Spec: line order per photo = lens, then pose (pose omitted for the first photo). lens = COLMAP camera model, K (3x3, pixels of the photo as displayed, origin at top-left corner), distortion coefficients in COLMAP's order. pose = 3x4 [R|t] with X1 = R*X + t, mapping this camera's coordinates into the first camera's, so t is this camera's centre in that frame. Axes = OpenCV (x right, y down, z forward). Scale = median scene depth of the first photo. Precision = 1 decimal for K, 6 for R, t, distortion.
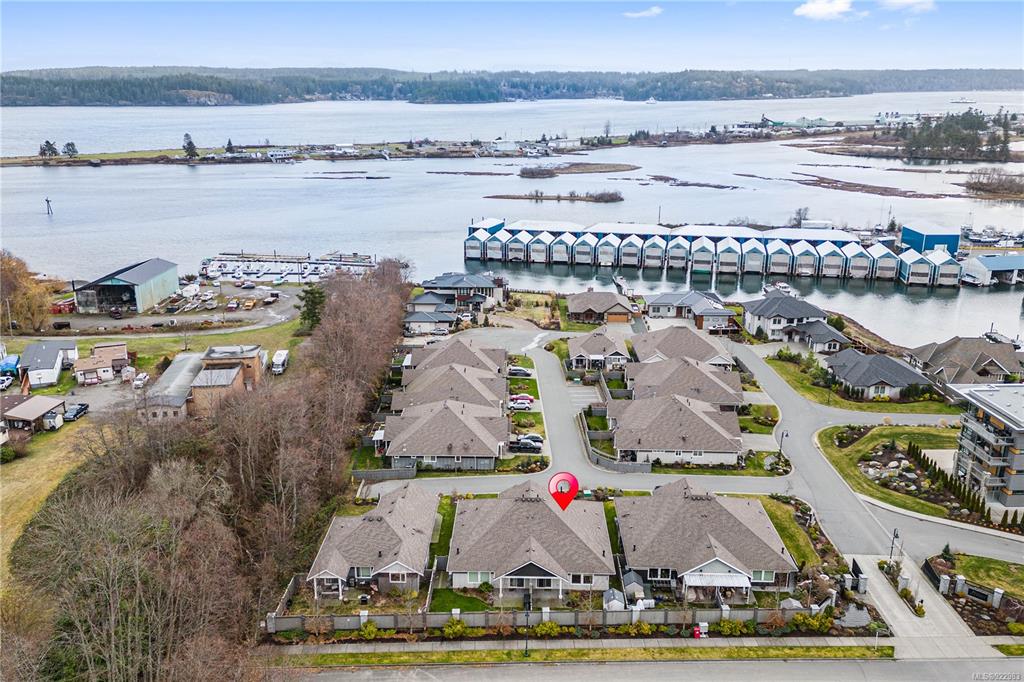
lens RADIAL K [[836.4, 0, 496.0], [0, 836.4, 344.3], [0, 0, 1]] dist [0.088541, -0.091735]
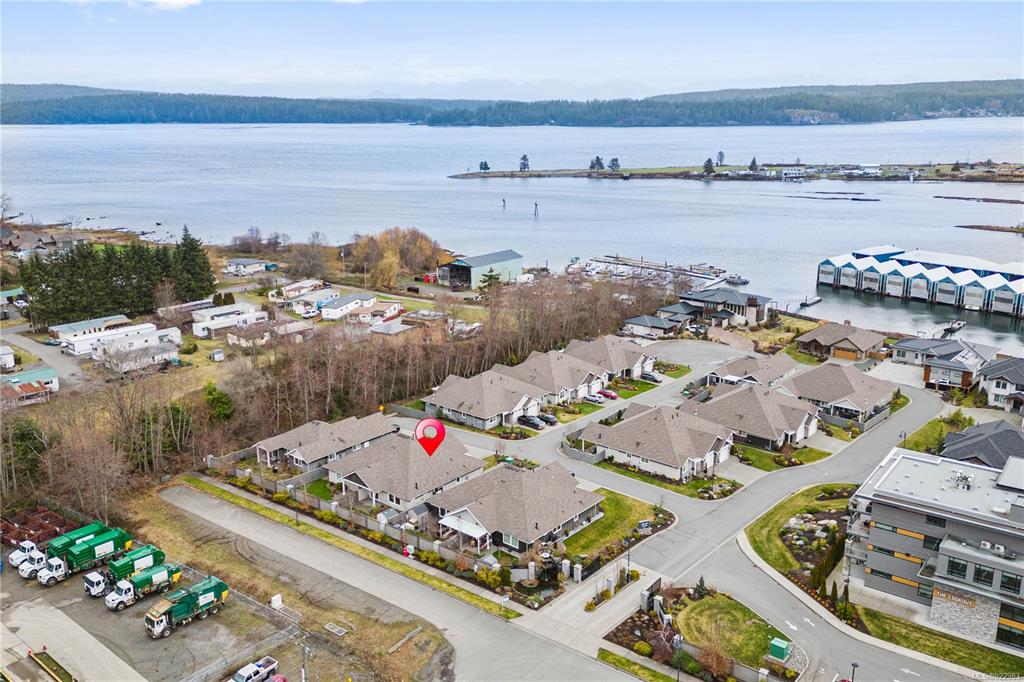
lens RADIAL K [[836.4, 0, 502.4], [0, 836.4, 345.2], [0, 0, 1]] dist [0.088541, -0.091735]
pose [[0.782743, 0.162262, -0.600820, 0.383601], [-0.174039, 0.983966, 0.039001, -0.011168], [0.597515, 0.074038, 0.798433, 0.028397]]
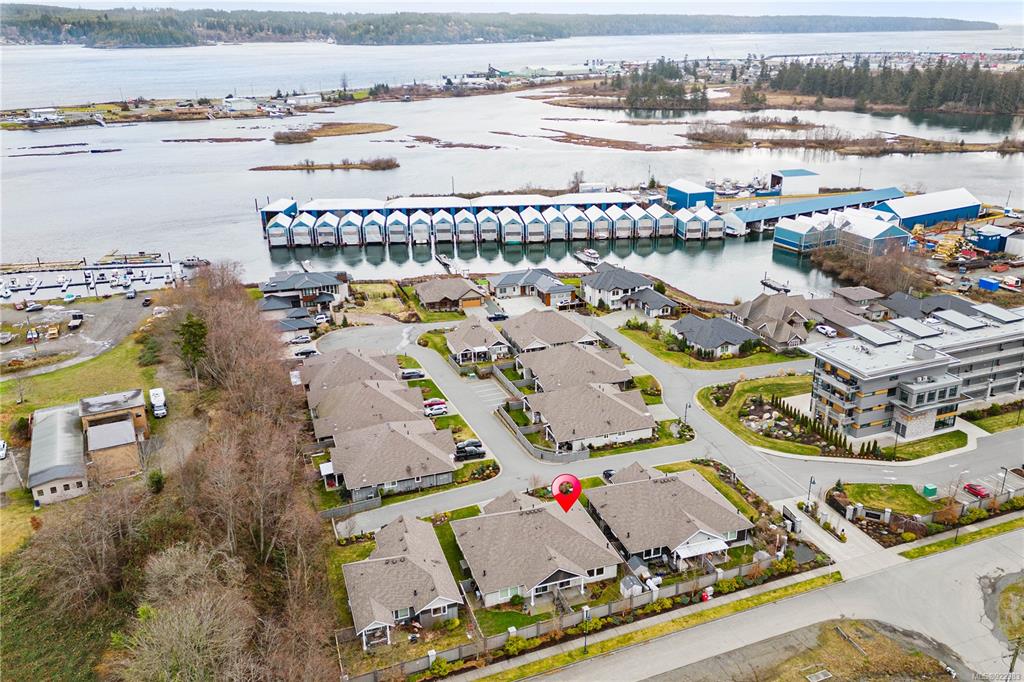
lens RADIAL K [[836.4, 0, 546.7], [0, 836.4, 343.5], [0, 0, 1]] dist [0.088541, -0.091735]
pose [[0.929727, -0.130999, 0.344162, -0.125300], [0.110121, 0.990724, 0.079618, -0.050840], [-0.351399, -0.036123, 0.935529, -0.012687]]
